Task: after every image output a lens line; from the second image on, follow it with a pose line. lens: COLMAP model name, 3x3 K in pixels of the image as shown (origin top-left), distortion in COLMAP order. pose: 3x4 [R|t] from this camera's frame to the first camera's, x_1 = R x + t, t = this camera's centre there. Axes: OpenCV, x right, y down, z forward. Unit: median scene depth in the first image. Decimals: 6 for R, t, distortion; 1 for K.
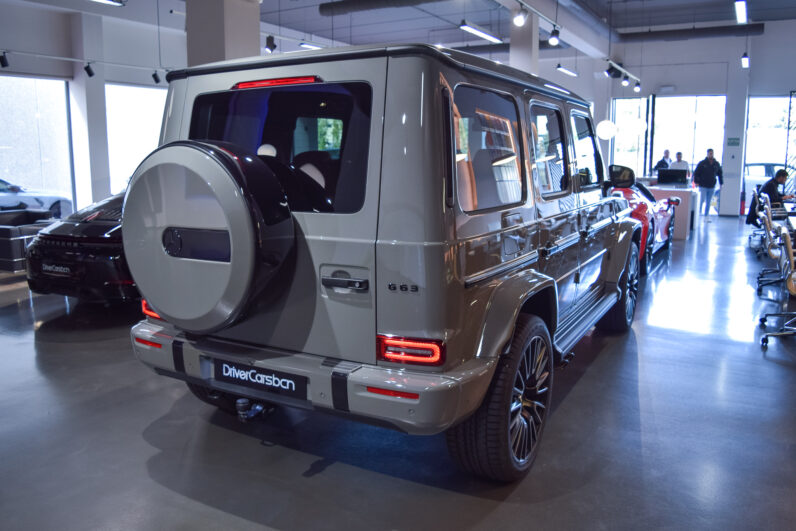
lens RADIAL K [[627.8, 0, 402.9], [0, 627.8, 256.7], [0, 0, 1]] dist [-0.079944, 0.003016]
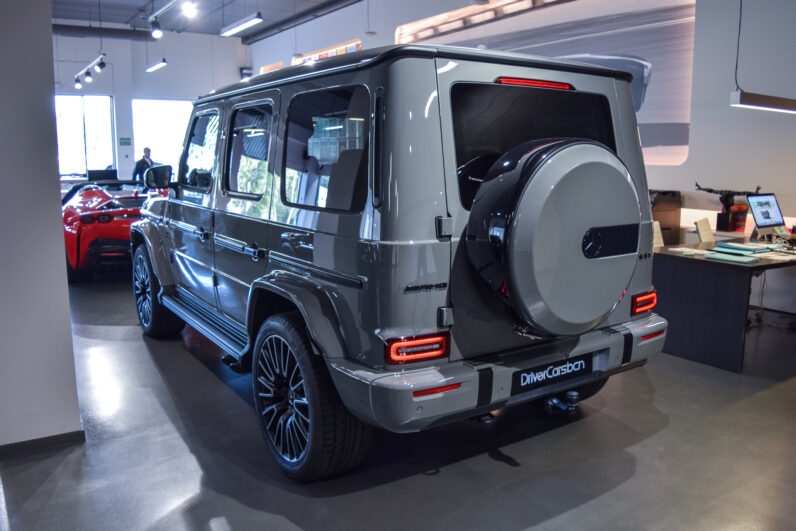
lens RADIAL K [[627.8, 0, 402.9], [0, 627.8, 256.7], [0, 0, 1]] dist [-0.079944, 0.003016]
pose [[0.477894, -0.134863, 0.868003, -1.189493], [0.134697, 0.987708, 0.079302, -0.105358], [-0.868029, 0.079019, 0.490185, 0.684512]]
